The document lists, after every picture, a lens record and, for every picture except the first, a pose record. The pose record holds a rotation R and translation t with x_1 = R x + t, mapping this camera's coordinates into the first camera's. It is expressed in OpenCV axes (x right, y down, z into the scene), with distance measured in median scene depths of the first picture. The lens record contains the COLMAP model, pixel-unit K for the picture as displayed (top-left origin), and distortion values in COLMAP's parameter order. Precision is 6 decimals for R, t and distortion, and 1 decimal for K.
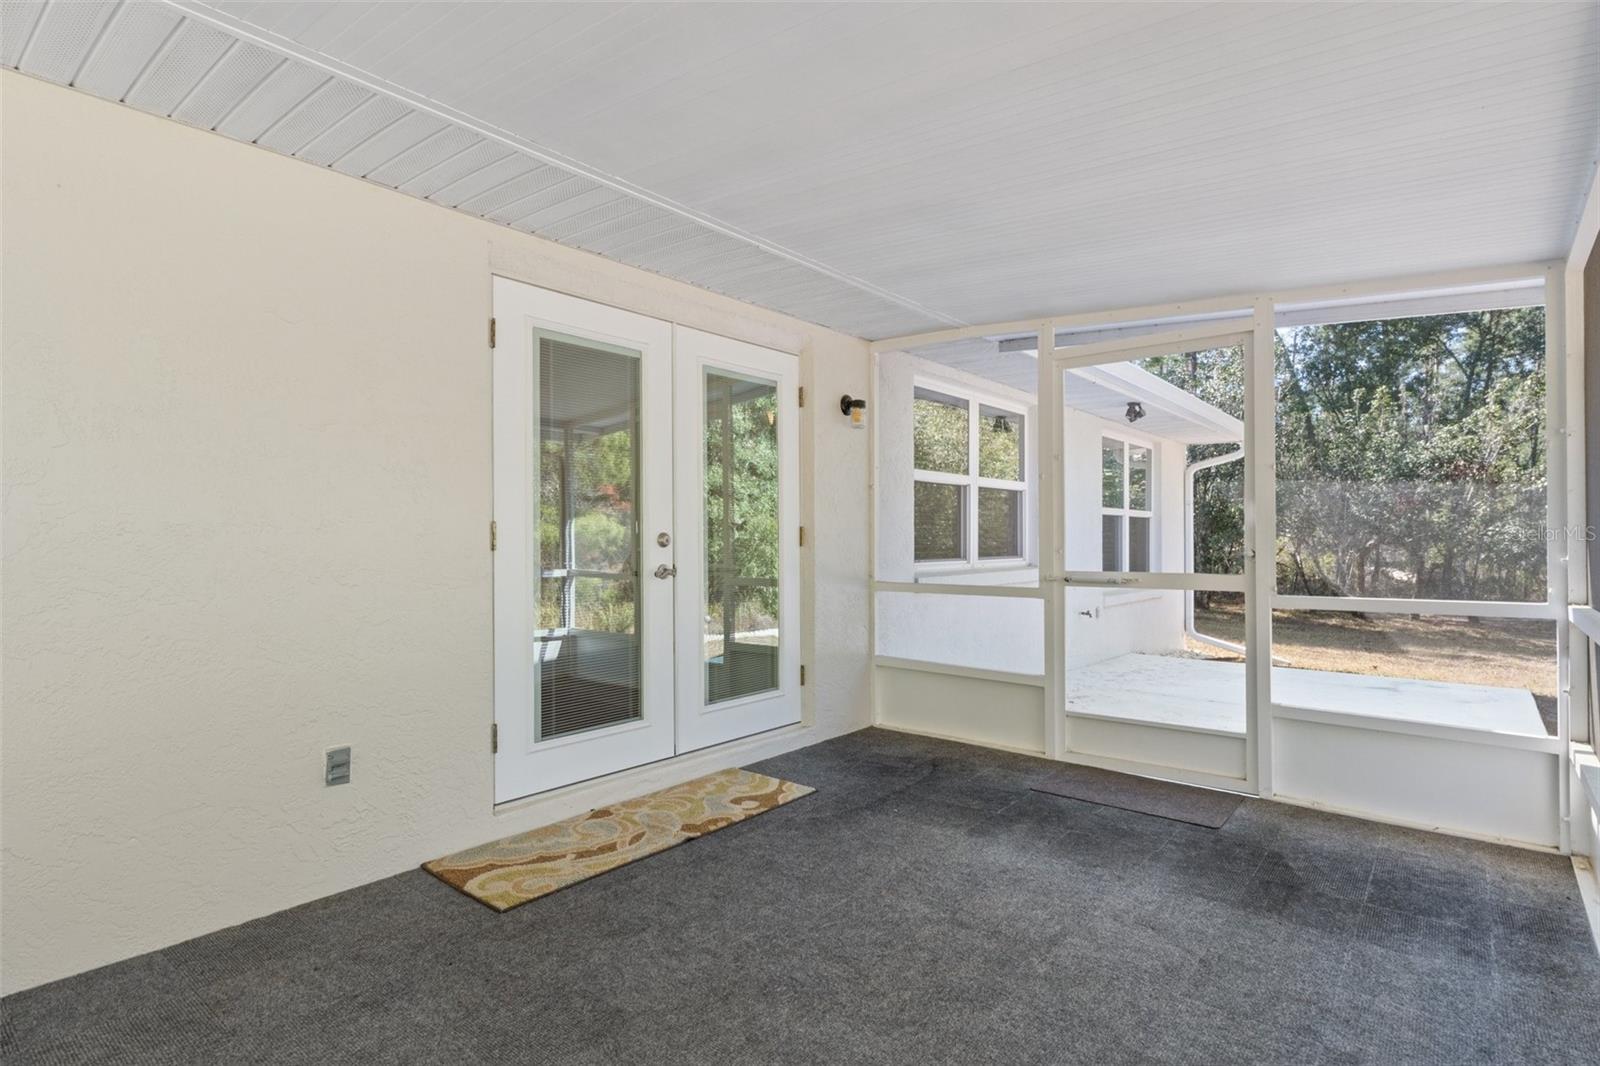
lens RADIAL K [[822.9, 0, 803.3], [0, 822.9, 526.1], [0, 0, 1]] dist [0.003149, -0.000492]
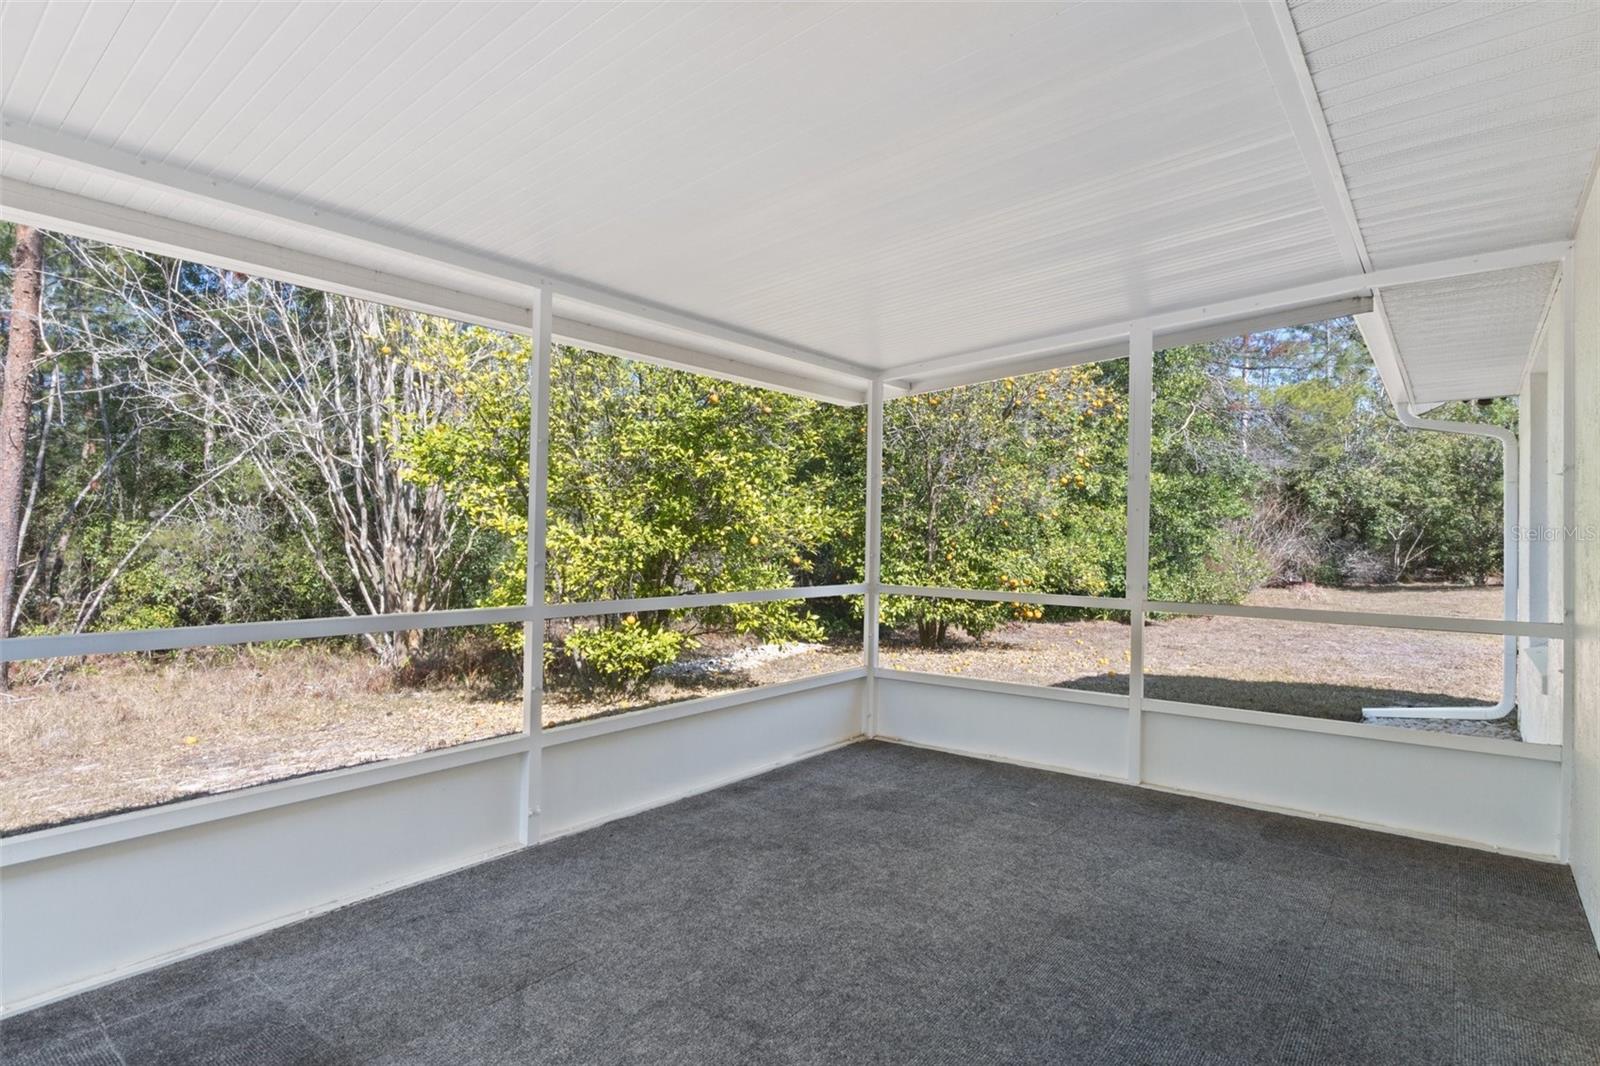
lens RADIAL K [[822.9, 0, 803.3], [0, 822.9, 526.1], [0, 0, 1]] dist [0.003149, -0.000492]
pose [[-0.999905, -0.012907, -0.004779, 0.161123], [-0.012765, 0.999512, -0.028494, 0.013701], [0.005144, -0.028430, -0.999583, 1.924412]]
